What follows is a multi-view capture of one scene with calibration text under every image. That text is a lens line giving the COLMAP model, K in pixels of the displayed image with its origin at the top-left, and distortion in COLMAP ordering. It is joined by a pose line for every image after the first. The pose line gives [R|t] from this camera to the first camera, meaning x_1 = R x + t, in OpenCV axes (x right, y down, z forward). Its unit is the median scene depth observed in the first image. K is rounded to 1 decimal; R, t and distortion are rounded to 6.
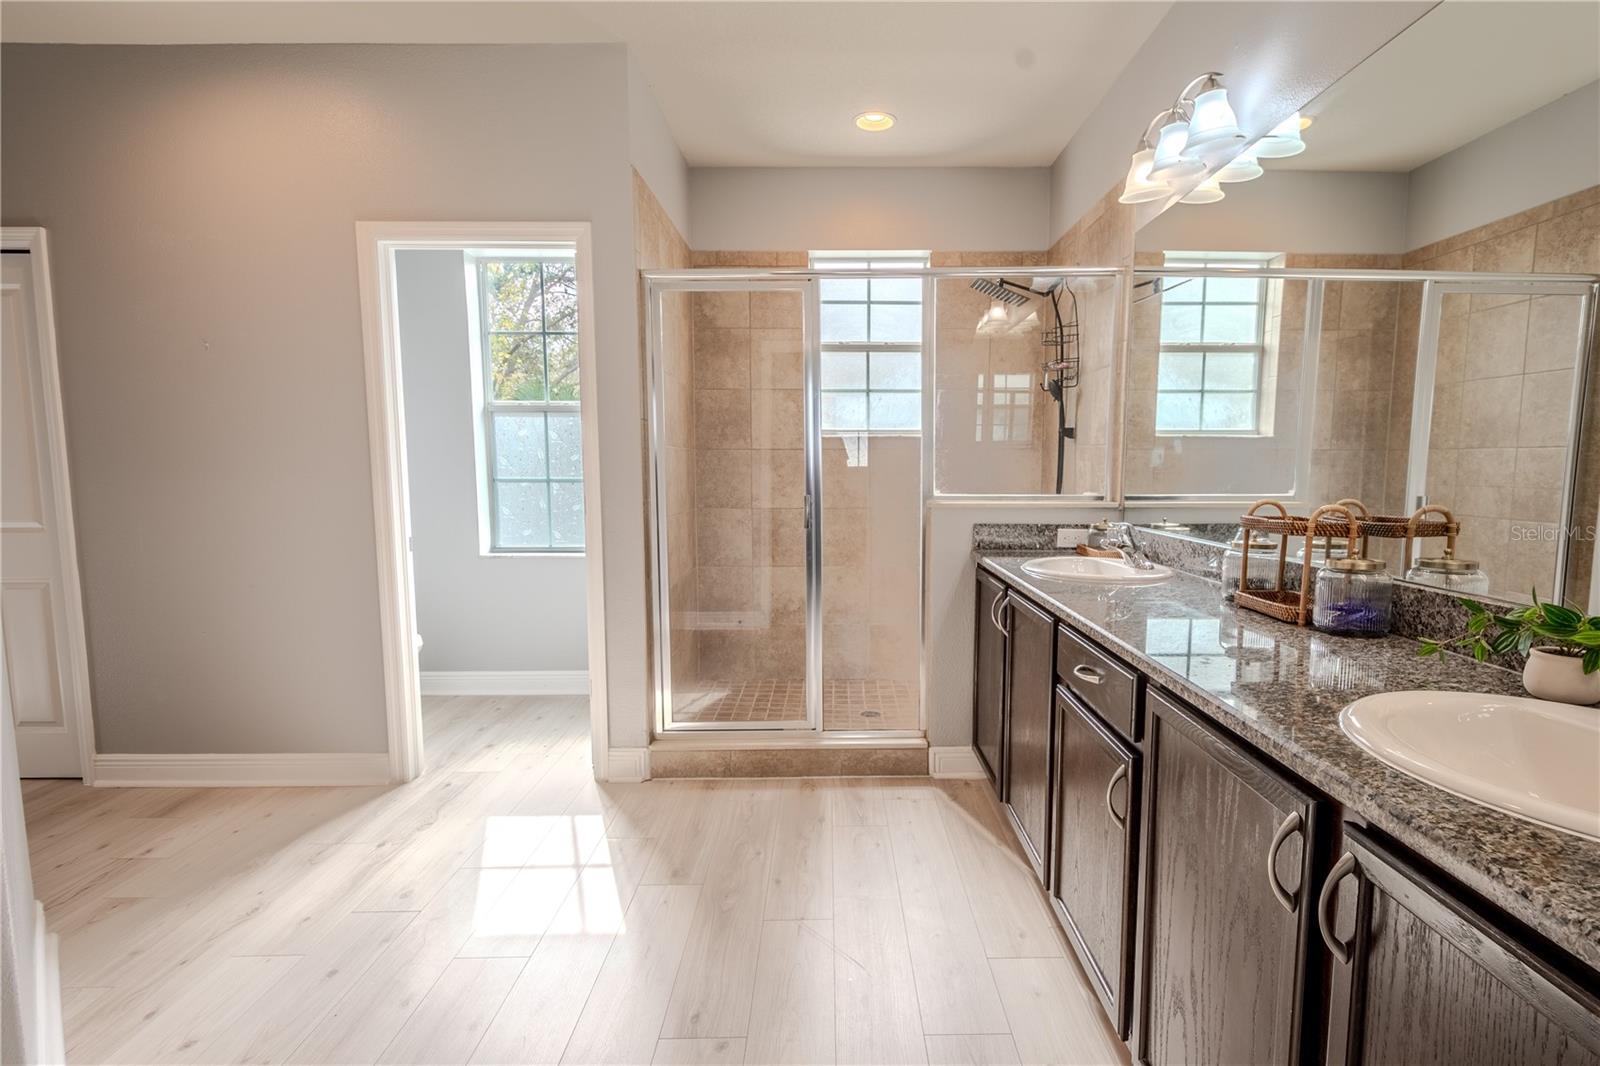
lens RADIAL K [[774.0, 0, 840.2], [0, 774.0, 542.3], [0, 0, 1]] dist [-0.001002, -0.002128]
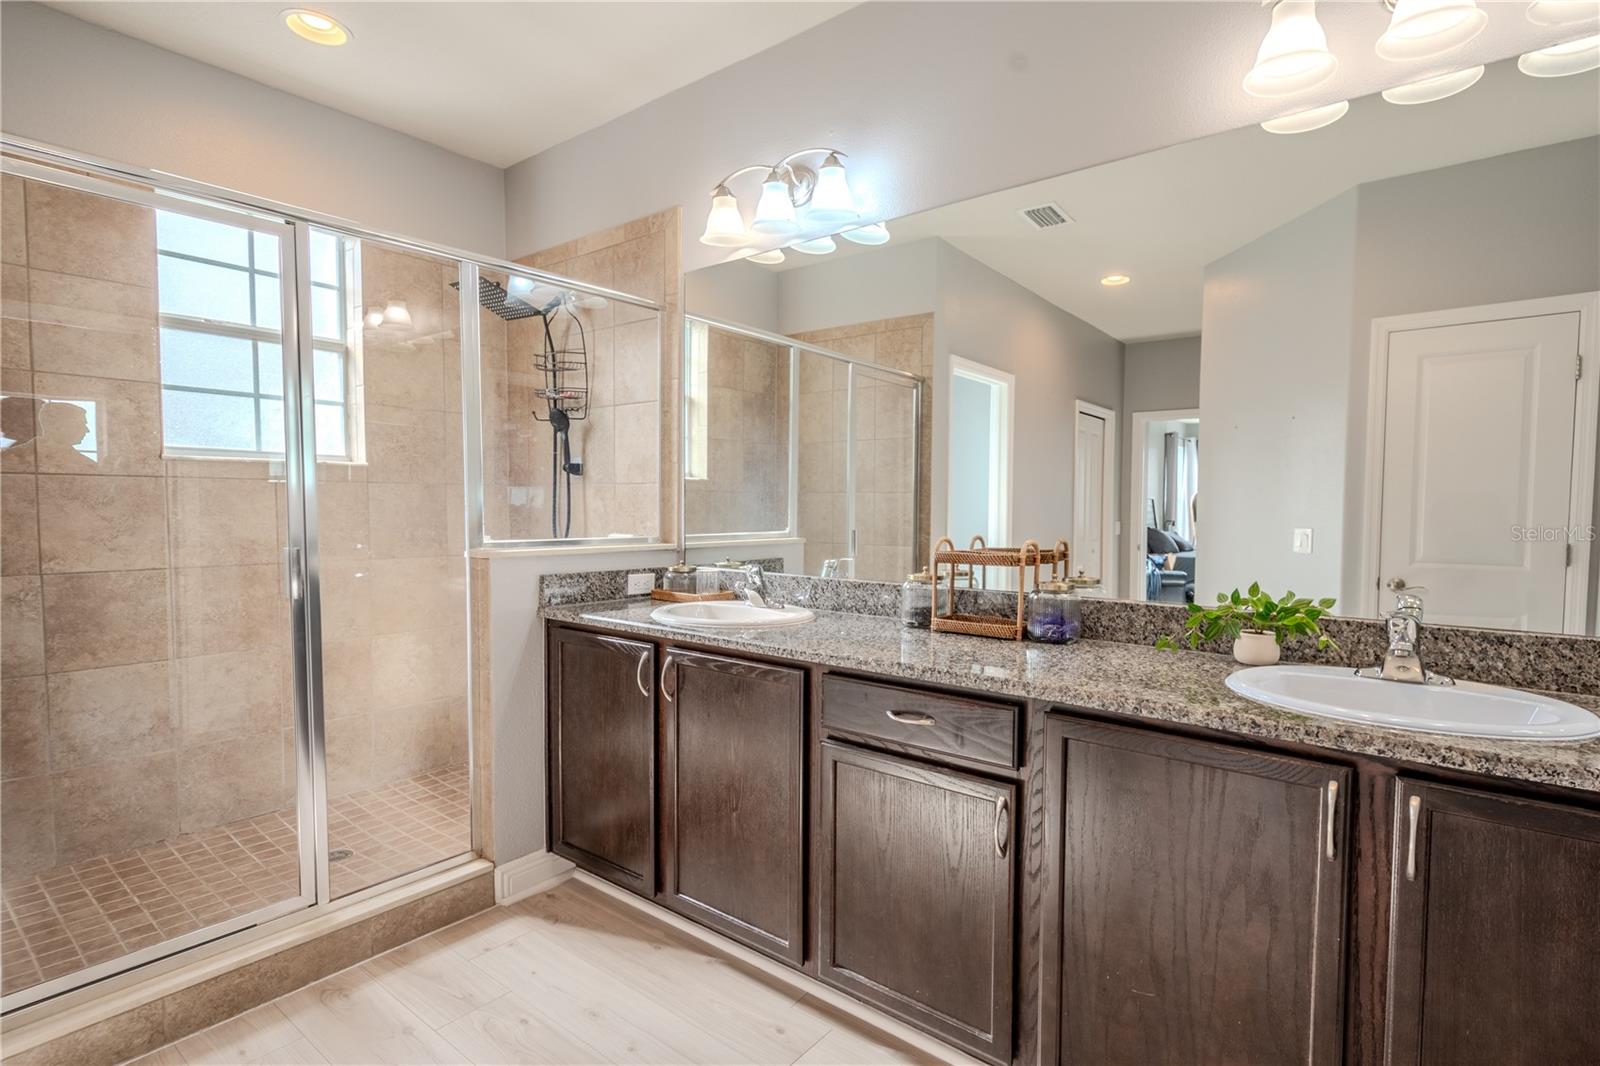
lens RADIAL K [[774.0, 0, 840.2], [0, 774.0, 542.3], [0, 0, 1]] dist [-0.001002, -0.002128]
pose [[0.622570, -0.030515, 0.781969, -0.268792], [0.068918, 0.997495, -0.015943, -0.023496], [-0.779524, 0.063817, 0.623113, 0.235843]]
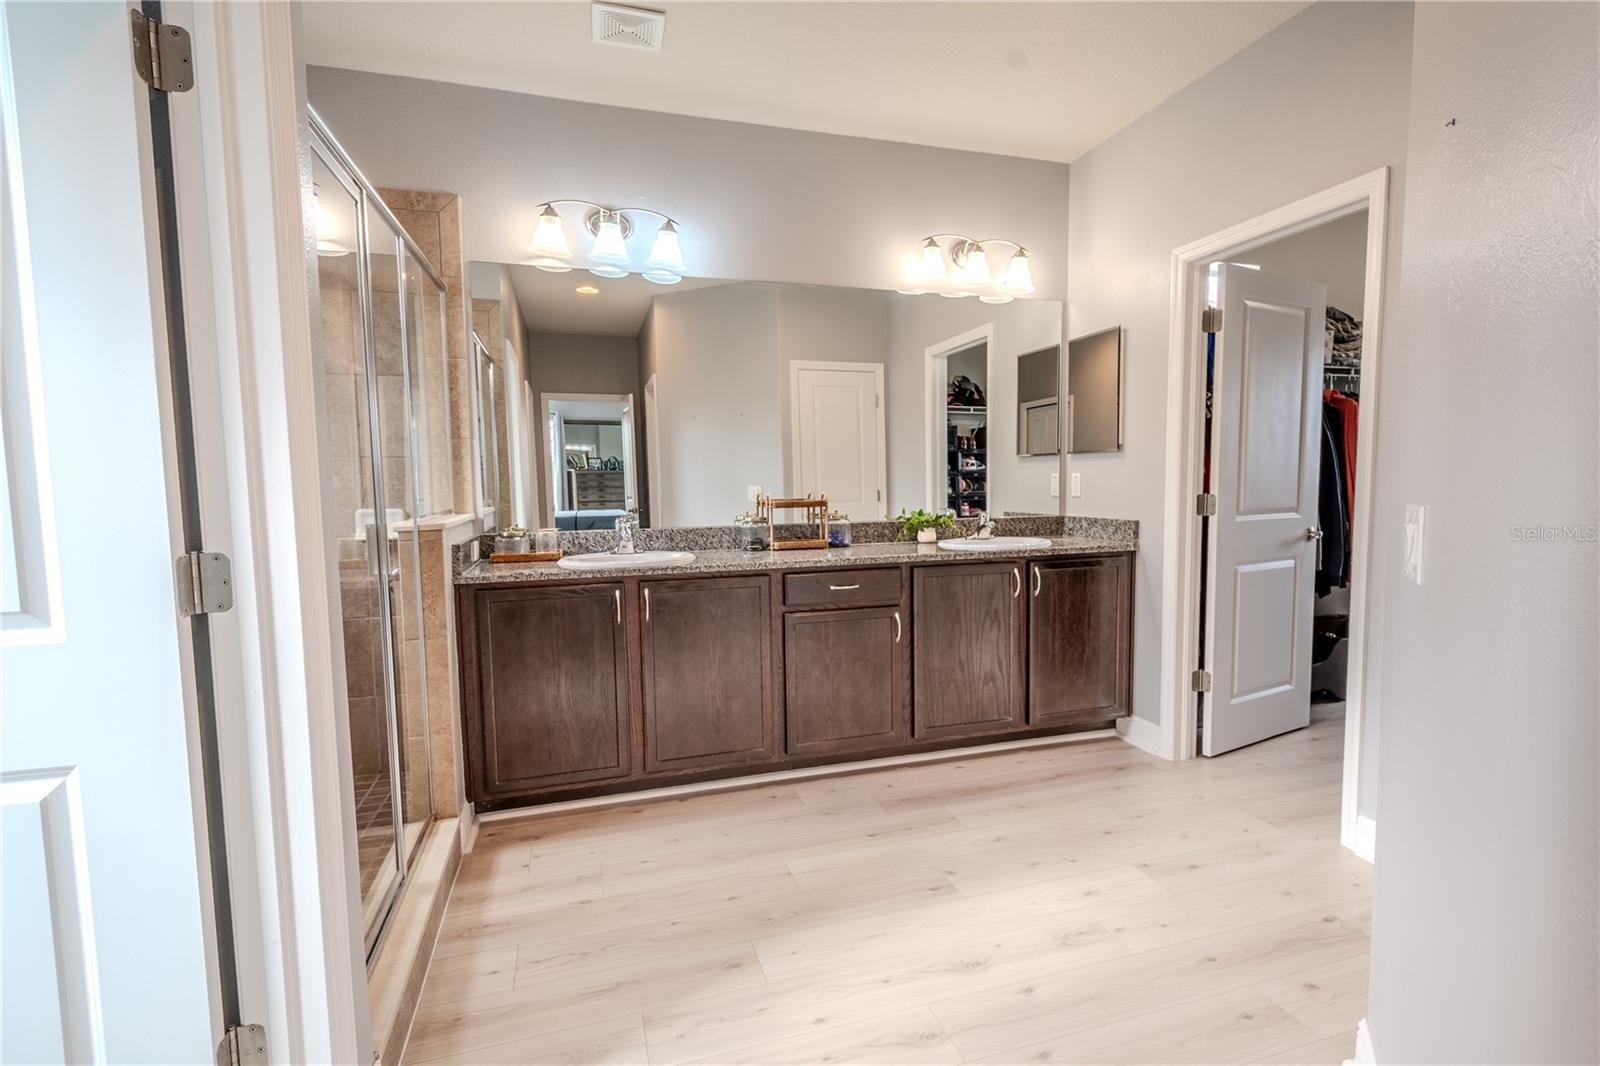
lens RADIAL K [[774.0, 0, 840.2], [0, 774.0, 542.3], [0, 0, 1]] dist [-0.001002, -0.002128]
pose [[-0.298194, -0.076102, 0.951467, -0.773834], [0.105368, 0.988100, 0.112055, -0.077079], [-0.948672, 0.133669, -0.286627, 0.828808]]
